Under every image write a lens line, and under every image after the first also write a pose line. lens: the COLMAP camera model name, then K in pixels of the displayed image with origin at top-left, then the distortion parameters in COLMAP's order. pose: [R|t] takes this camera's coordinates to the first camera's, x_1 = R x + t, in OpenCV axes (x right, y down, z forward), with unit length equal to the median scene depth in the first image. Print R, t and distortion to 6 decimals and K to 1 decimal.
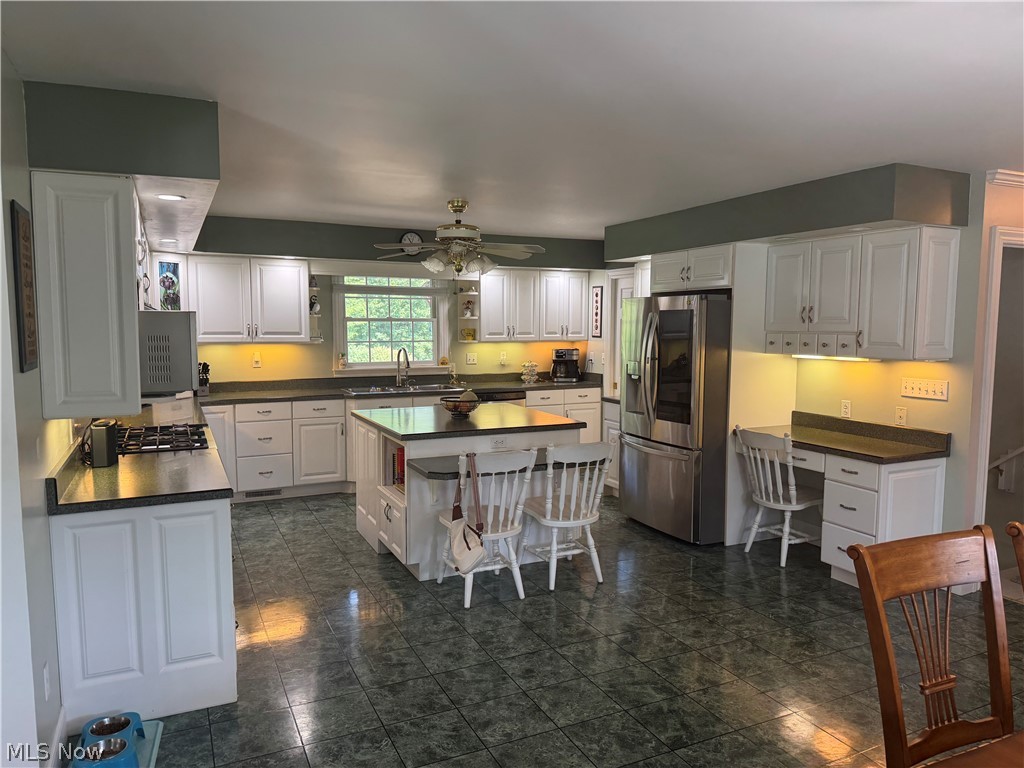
lens RADIAL K [[714.5, 0, 509.7], [0, 714.5, 390.5], [0, 0, 1]] dist [0.062601, -0.009127]
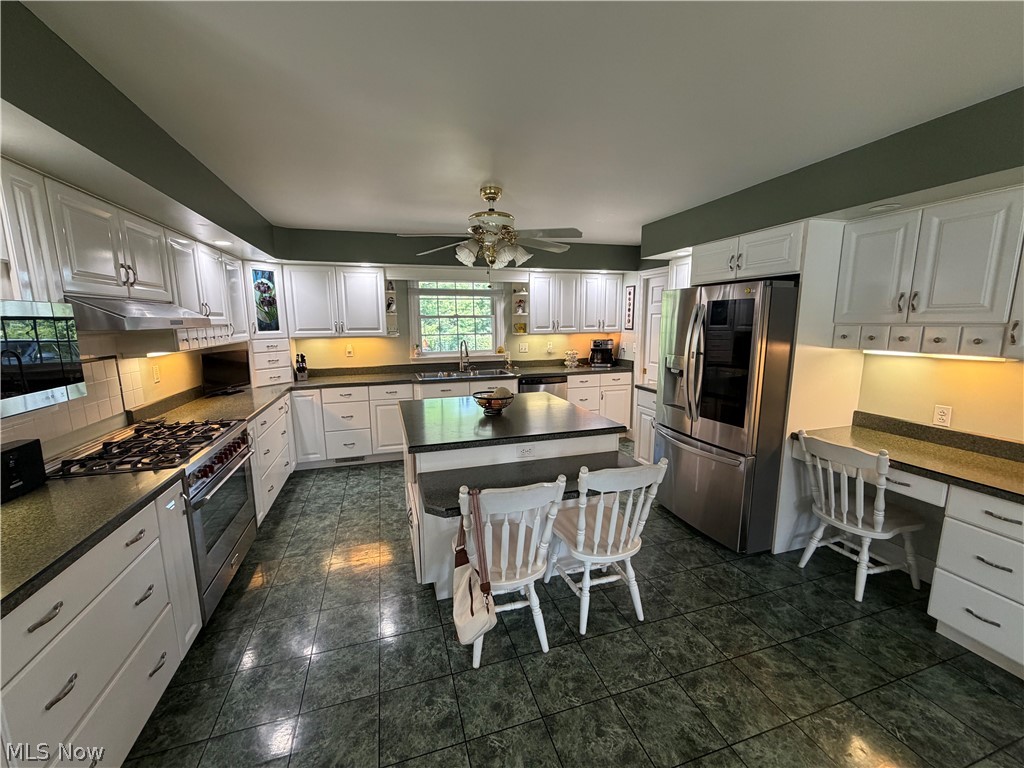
lens RADIAL K [[406.9, 0, 507.2], [0, 406.9, 387.5], [0, 0, 1]] dist [-0.004014, 0.000152]
pose [[0.989567, 0.012991, -0.143486, 0.028348], [-0.003132, 0.997631, 0.068720, -0.034949], [0.144039, -0.067554, 0.987263, 0.428016]]
